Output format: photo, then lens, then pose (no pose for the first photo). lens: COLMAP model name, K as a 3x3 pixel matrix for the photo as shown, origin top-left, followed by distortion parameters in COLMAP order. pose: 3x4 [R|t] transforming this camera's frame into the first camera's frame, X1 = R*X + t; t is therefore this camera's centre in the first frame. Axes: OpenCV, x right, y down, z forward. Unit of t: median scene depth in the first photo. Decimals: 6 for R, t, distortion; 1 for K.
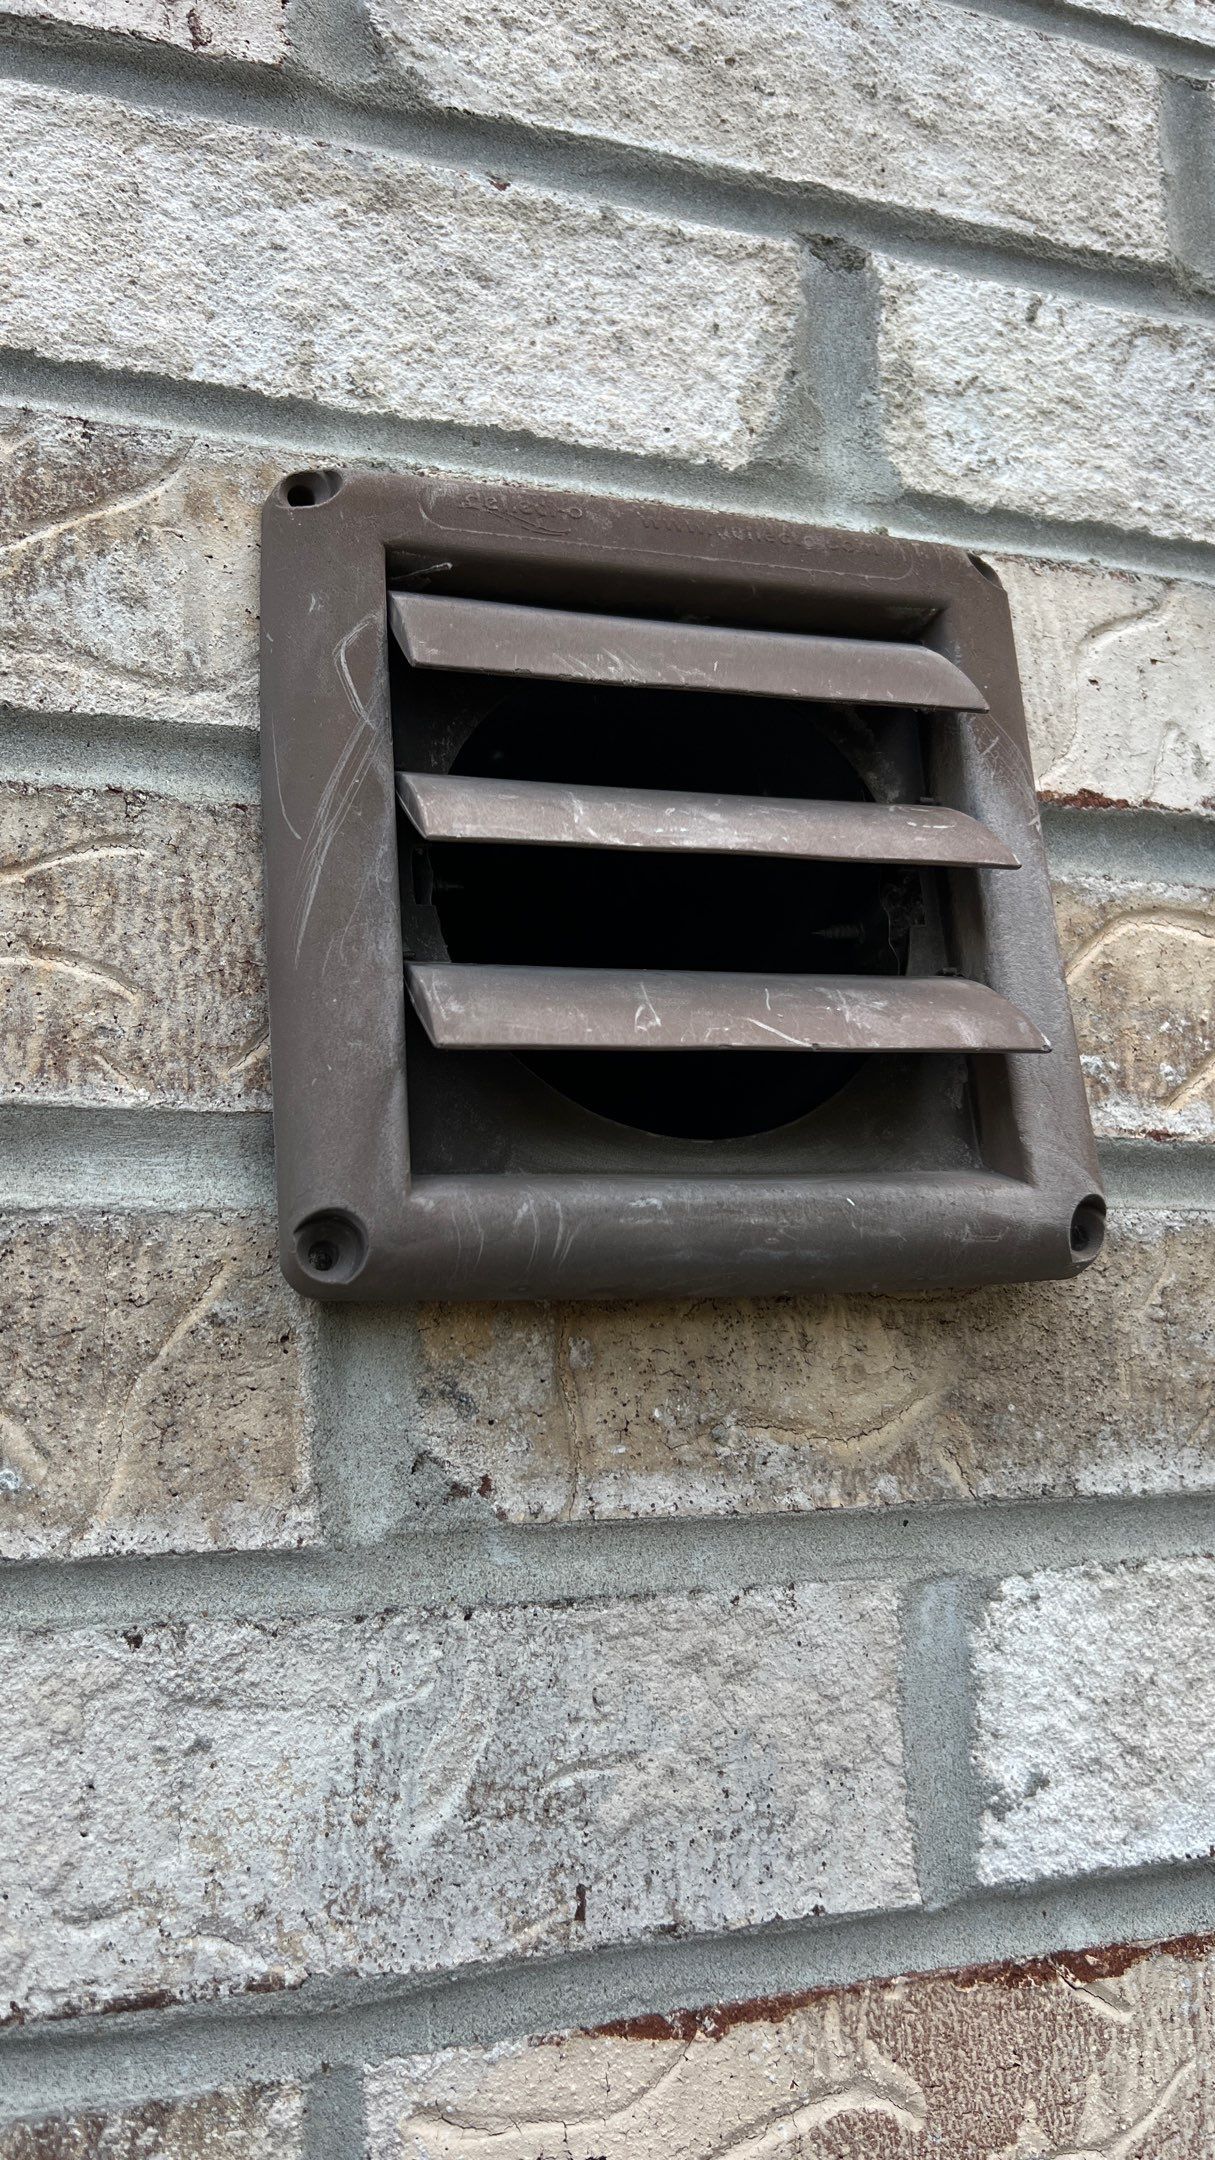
lens RADIAL K [[1671.9, 0, 613.0], [0, 1671.9, 1090.2], [0, 0, 1]] dist [0.002991, -0.006509]
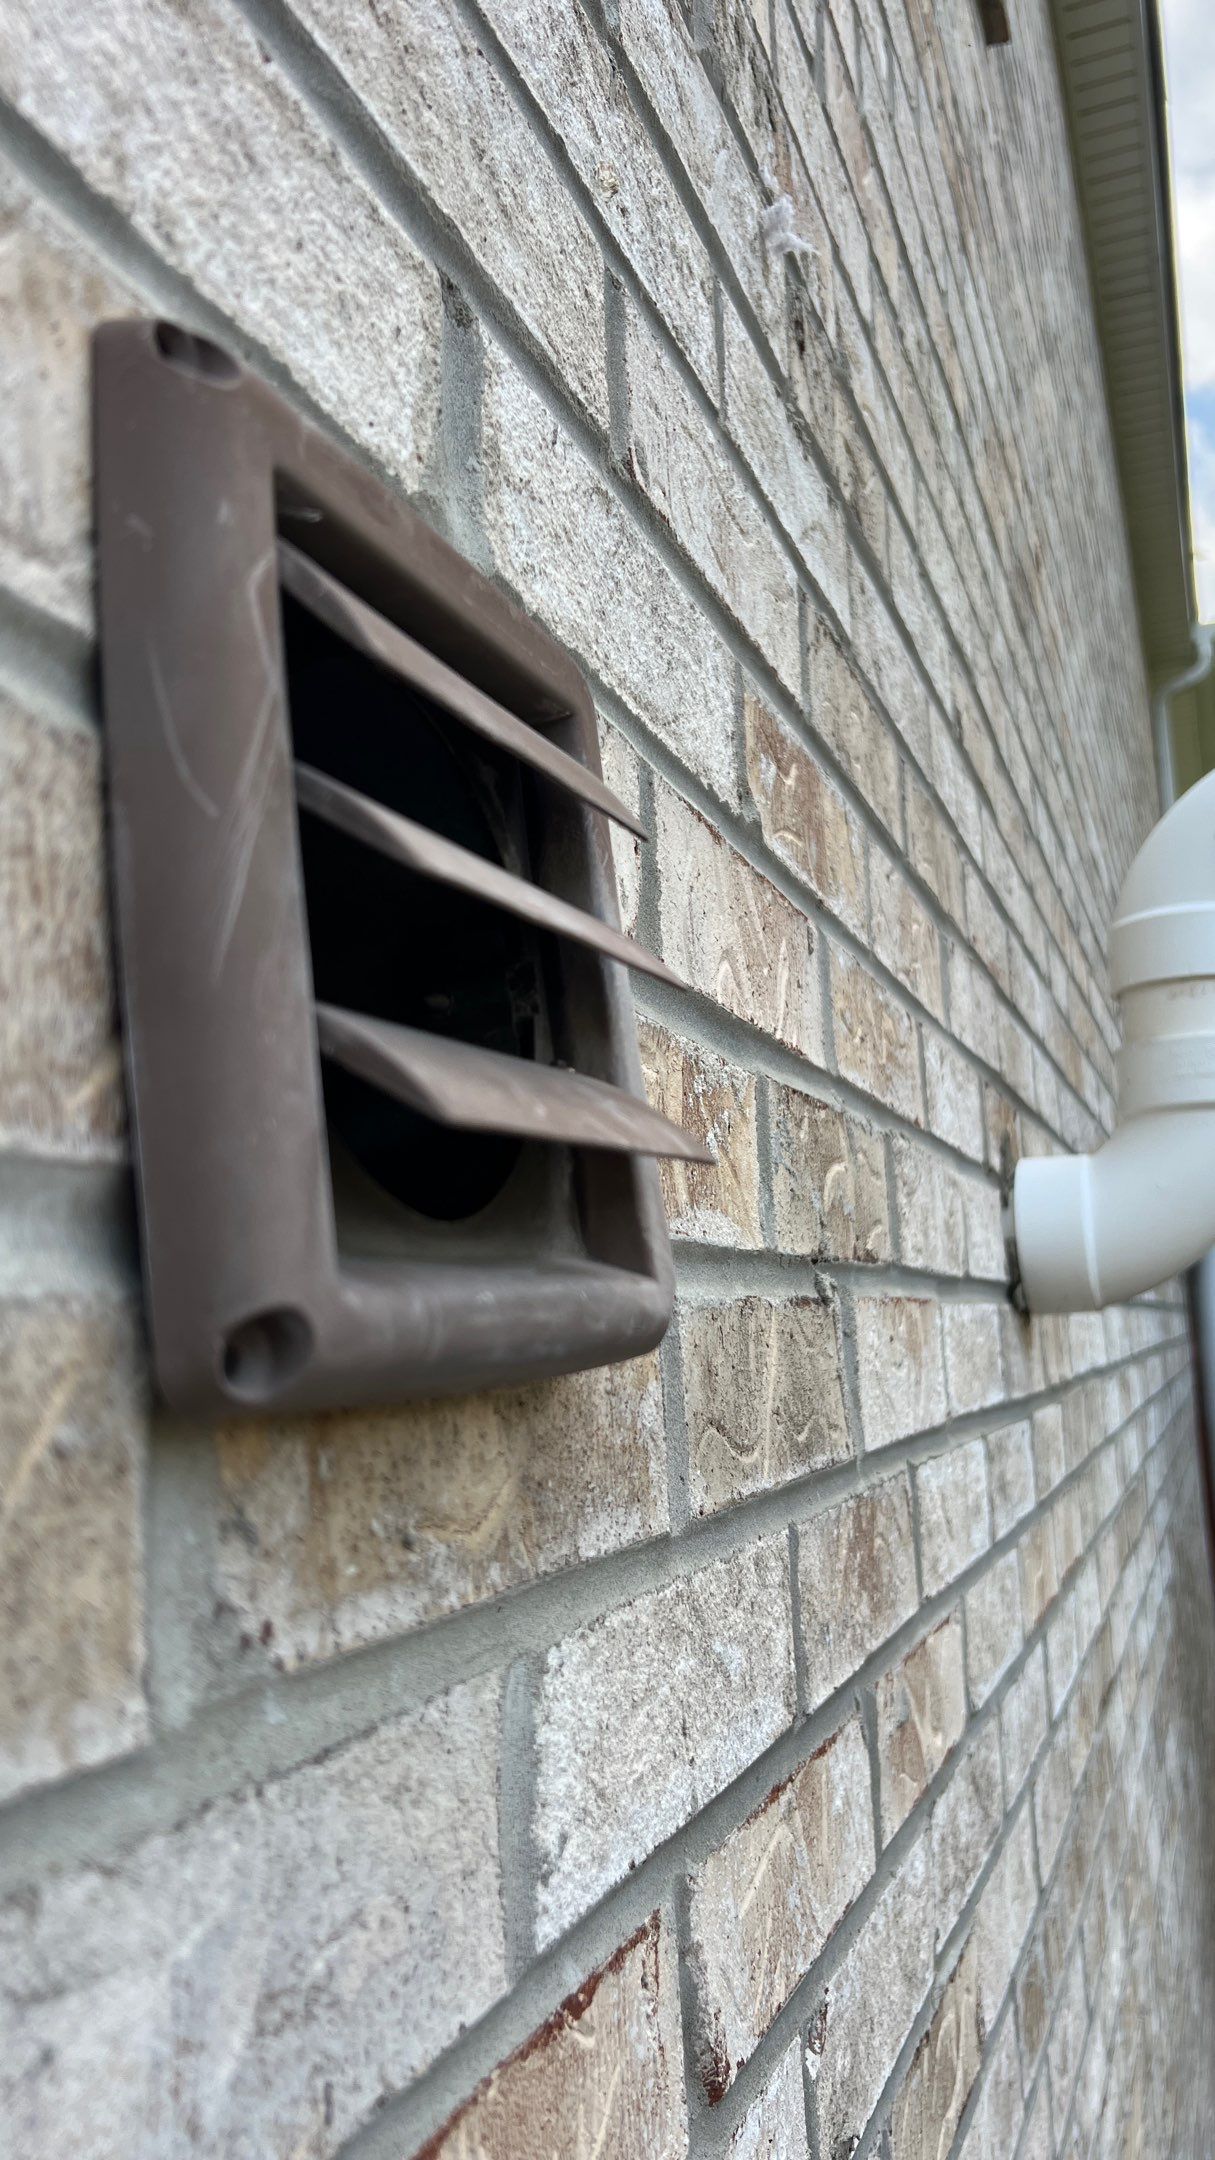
lens RADIAL K [[1688.2, 0, 606.5], [0, 1688.2, 1086.6], [0, 0, 1]] dist [-0.003222, 0.005433]
pose [[0.617841, 0.112663, 0.778190, -0.644390], [-0.113955, 0.992063, -0.053152, -0.005760], [-0.778002, -0.055839, 0.625776, 0.356774]]
